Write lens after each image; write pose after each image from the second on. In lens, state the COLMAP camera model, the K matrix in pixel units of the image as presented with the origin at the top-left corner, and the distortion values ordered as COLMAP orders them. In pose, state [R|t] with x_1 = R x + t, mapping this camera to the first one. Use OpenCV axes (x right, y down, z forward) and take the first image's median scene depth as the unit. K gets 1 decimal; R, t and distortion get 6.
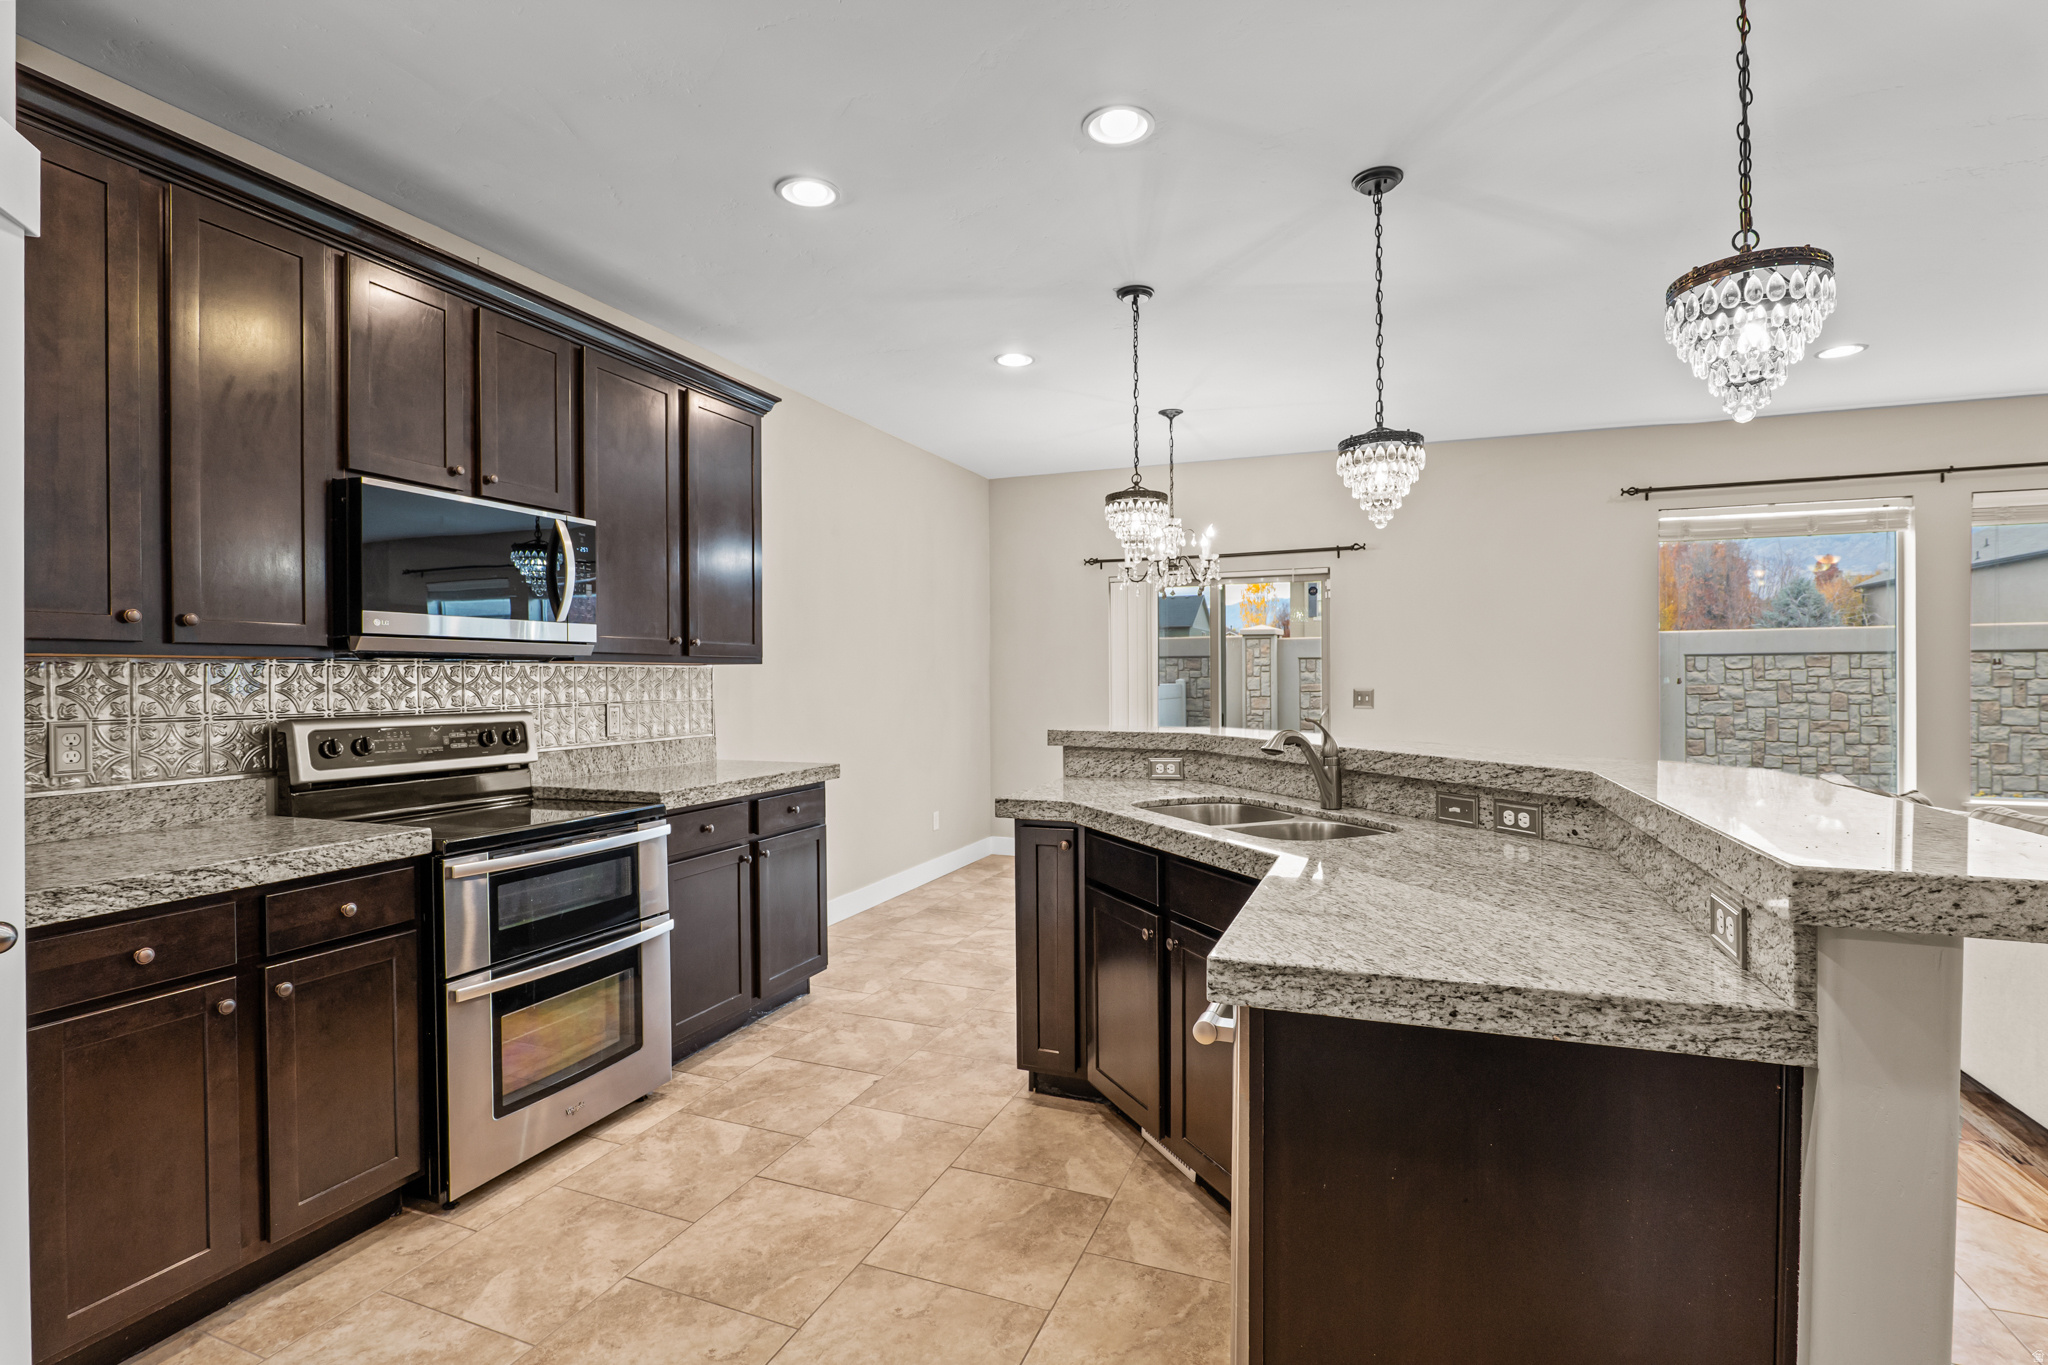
lens RADIAL K [[946.9, 0, 1037.5], [0, 946.9, 679.8], [0, 0, 1]] dist [-0.026569, 0.007376]
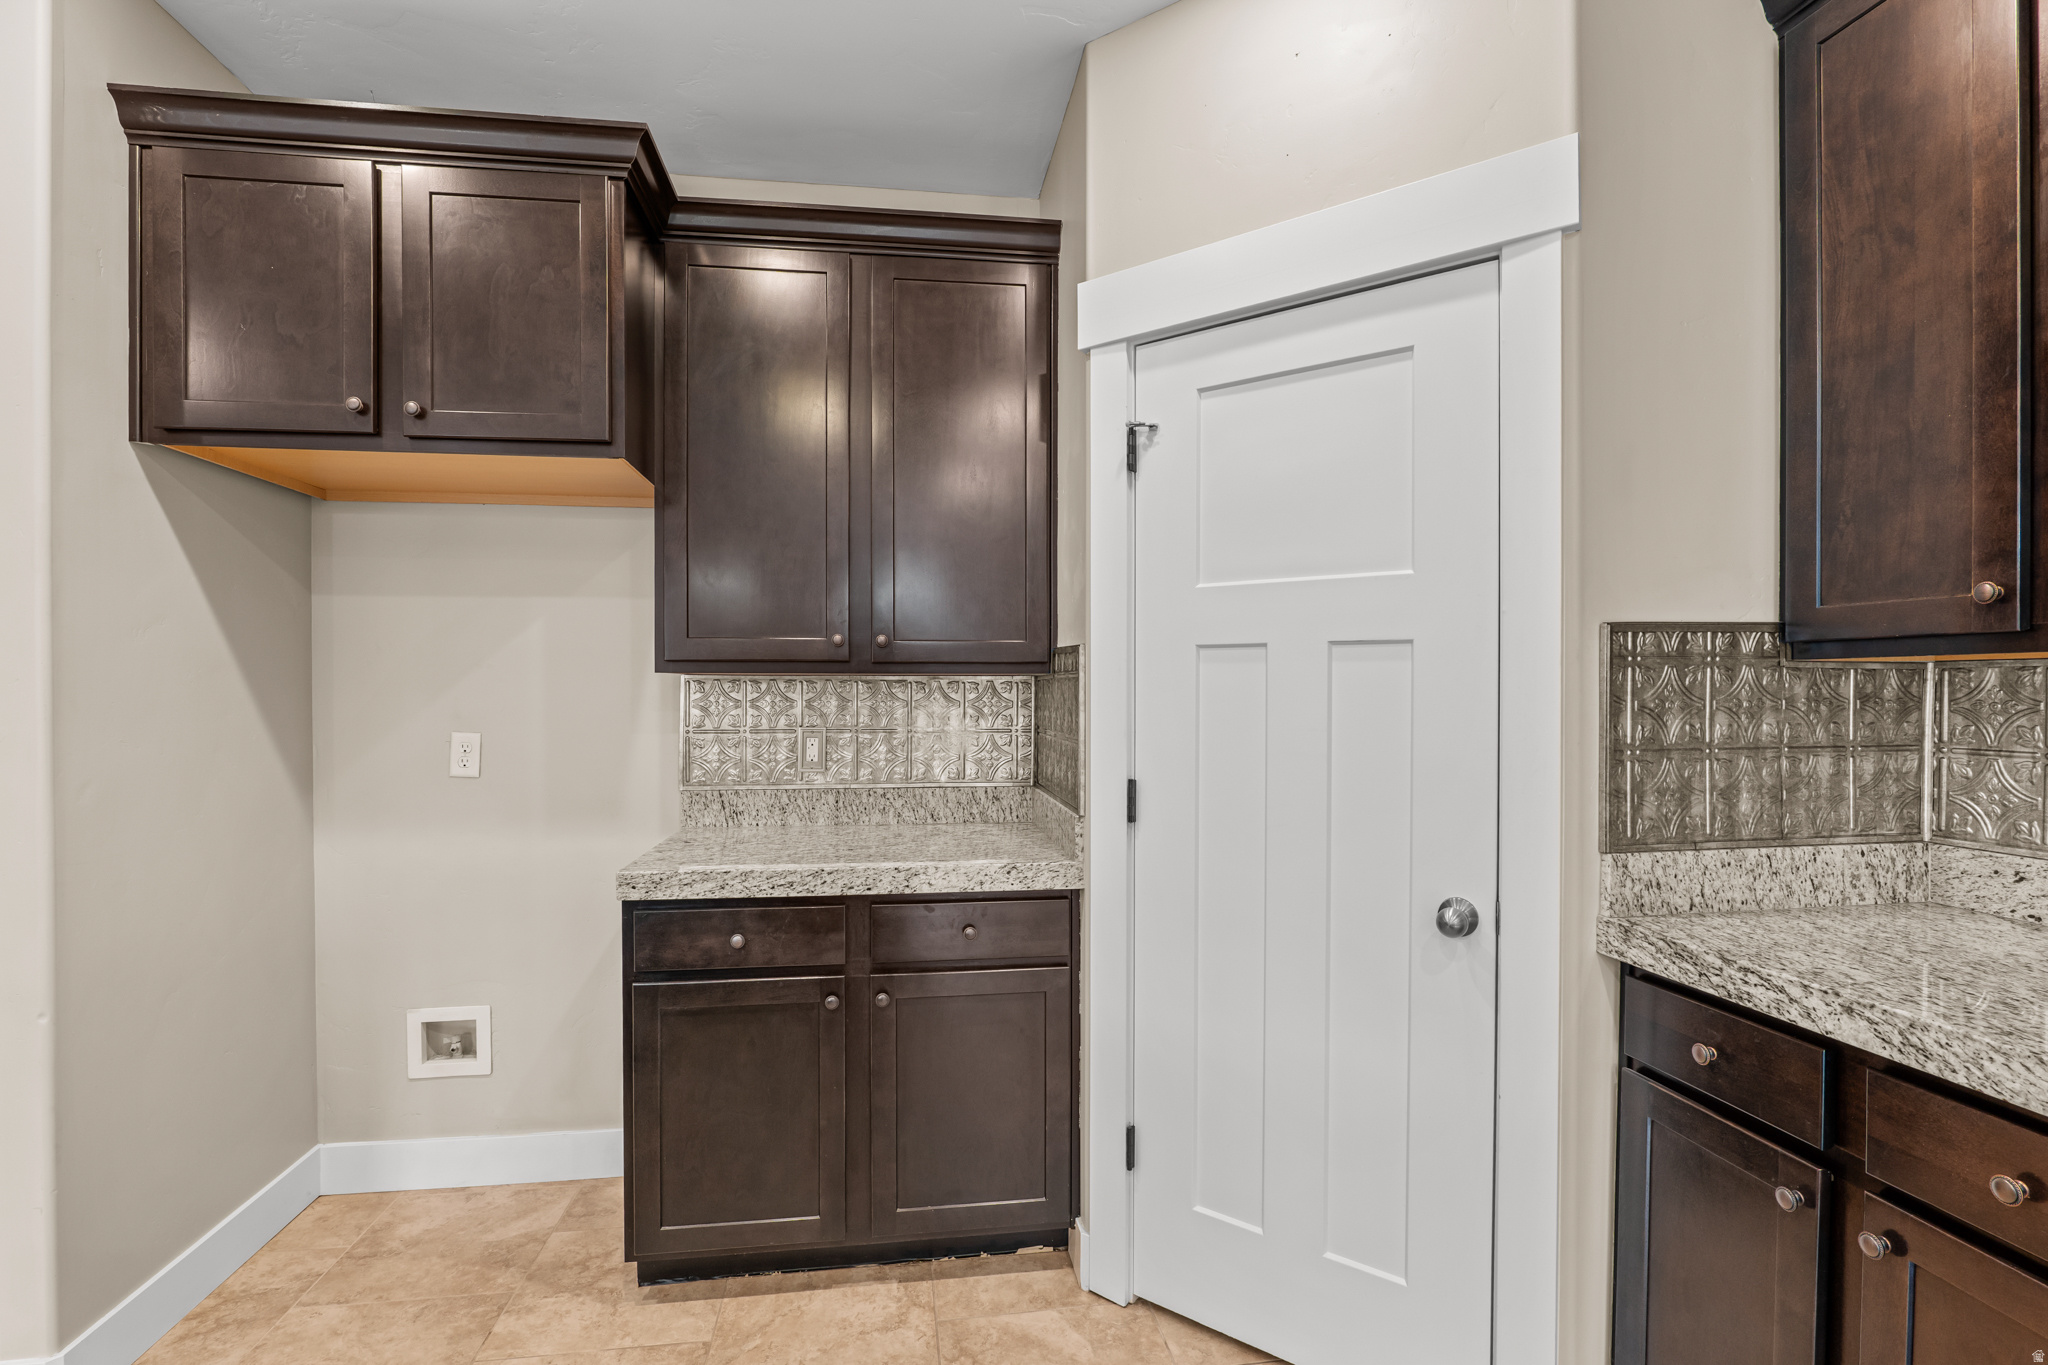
lens RADIAL K [[946.9, 0, 1028.8], [0, 946.9, 695.6], [0, 0, 1]] dist [-0.026569, 0.007376]
pose [[-0.870459, 0.007876, -0.492177, -0.073531], [0.001099, 0.999901, 0.014057, -0.006065], [0.492239, 0.011695, -0.870382, 0.973221]]
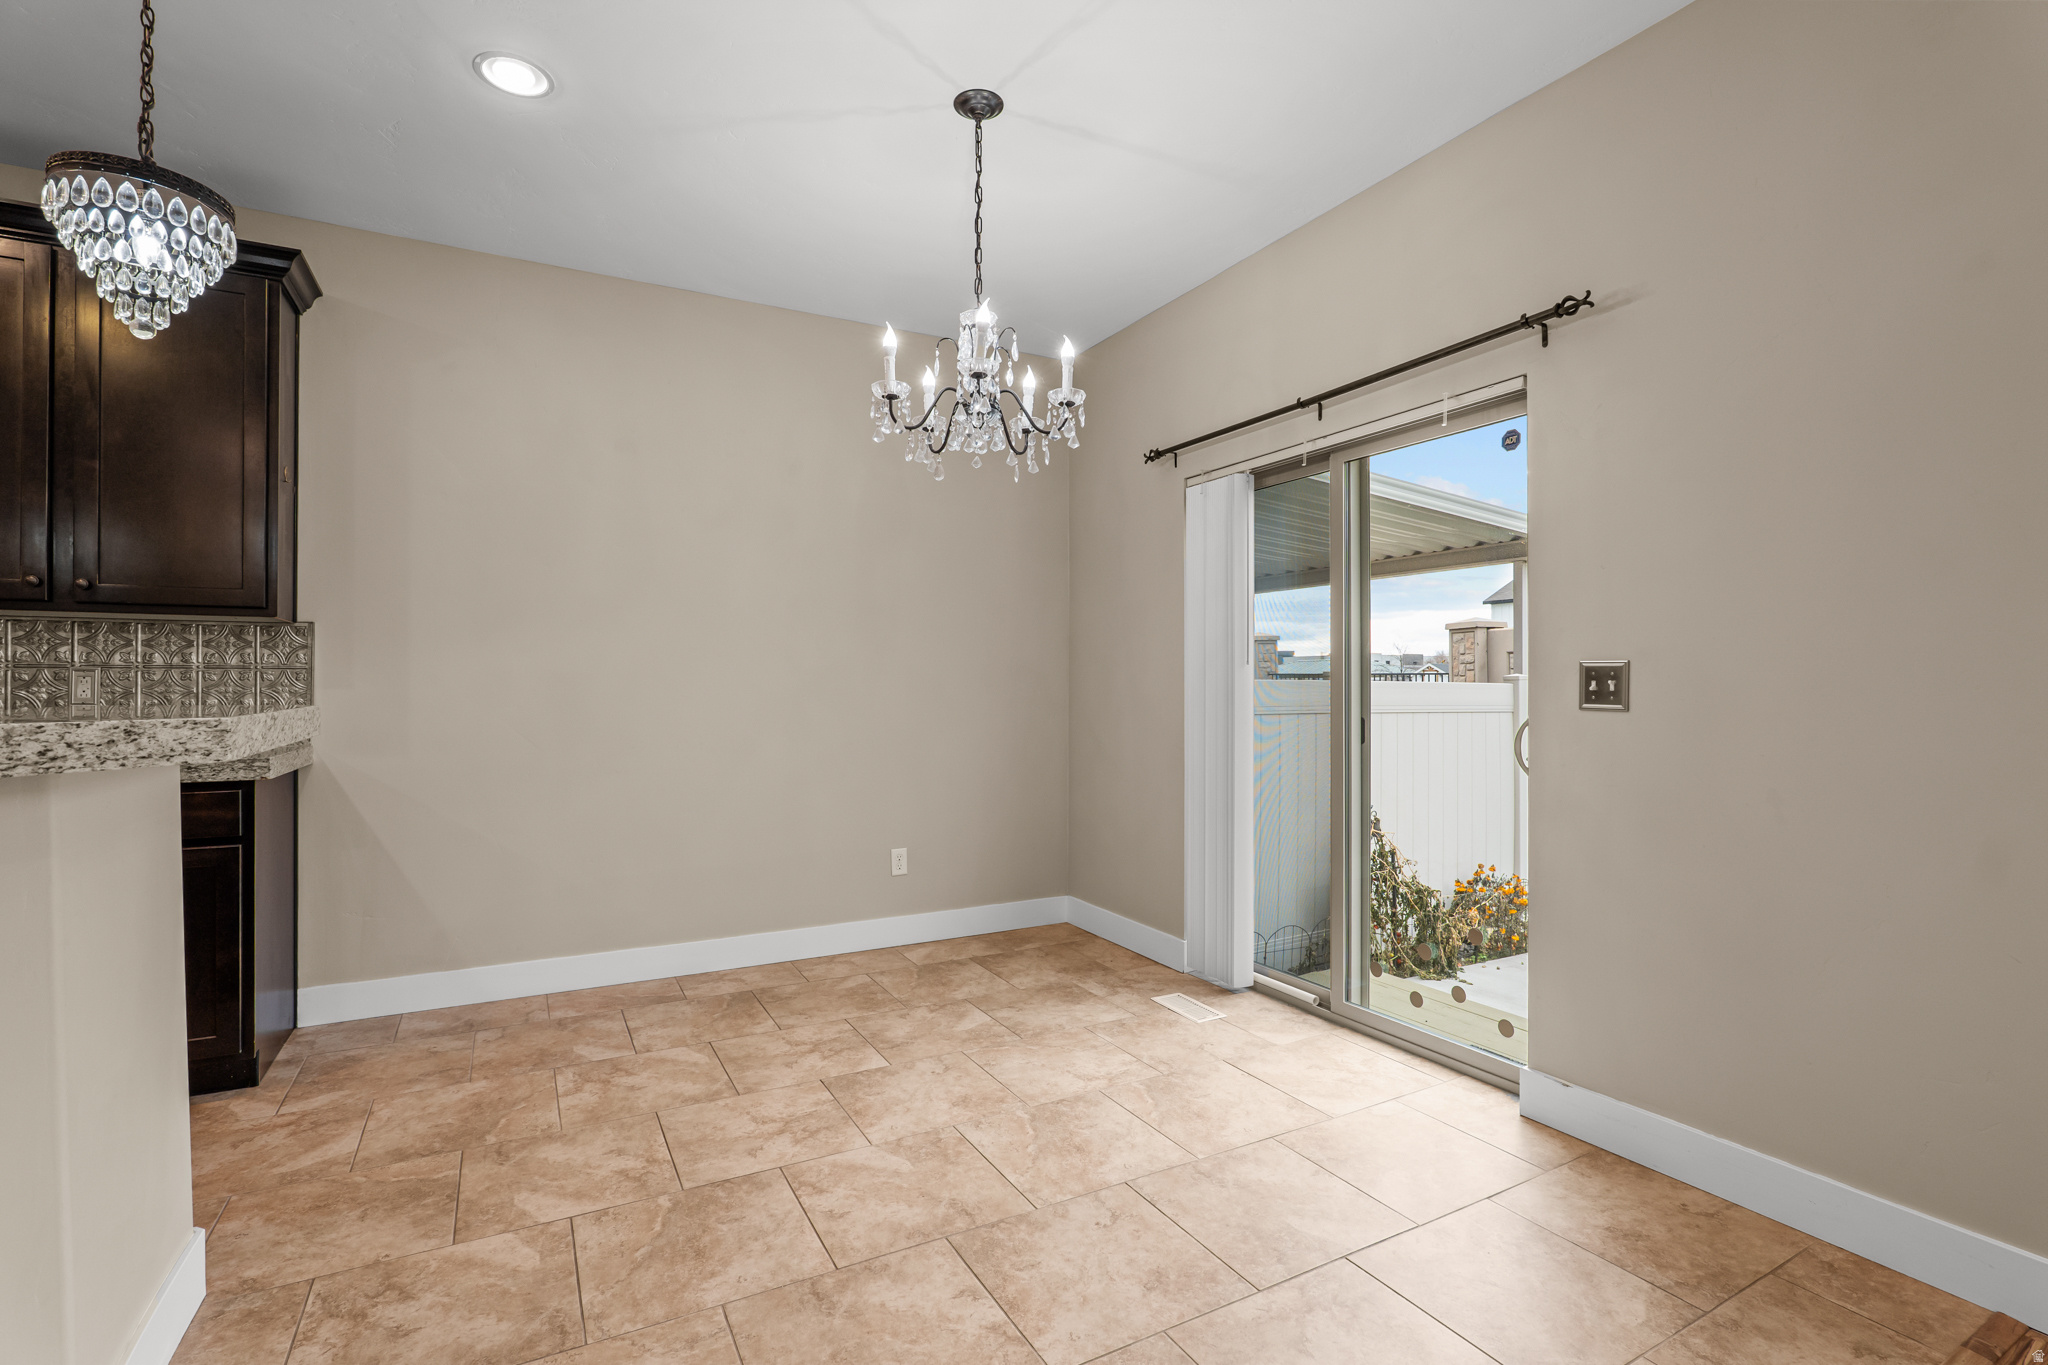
lens RADIAL K [[946.9, 0, 1031.3], [0, 946.9, 687.4], [0, 0, 1]] dist [-0.026569, 0.007376]
pose [[0.765972, 0.007129, -0.642835, 1.004476], [-0.007714, 0.999968, 0.001898, 0.051953], [0.642828, 0.003505, 0.766002, 1.331317]]
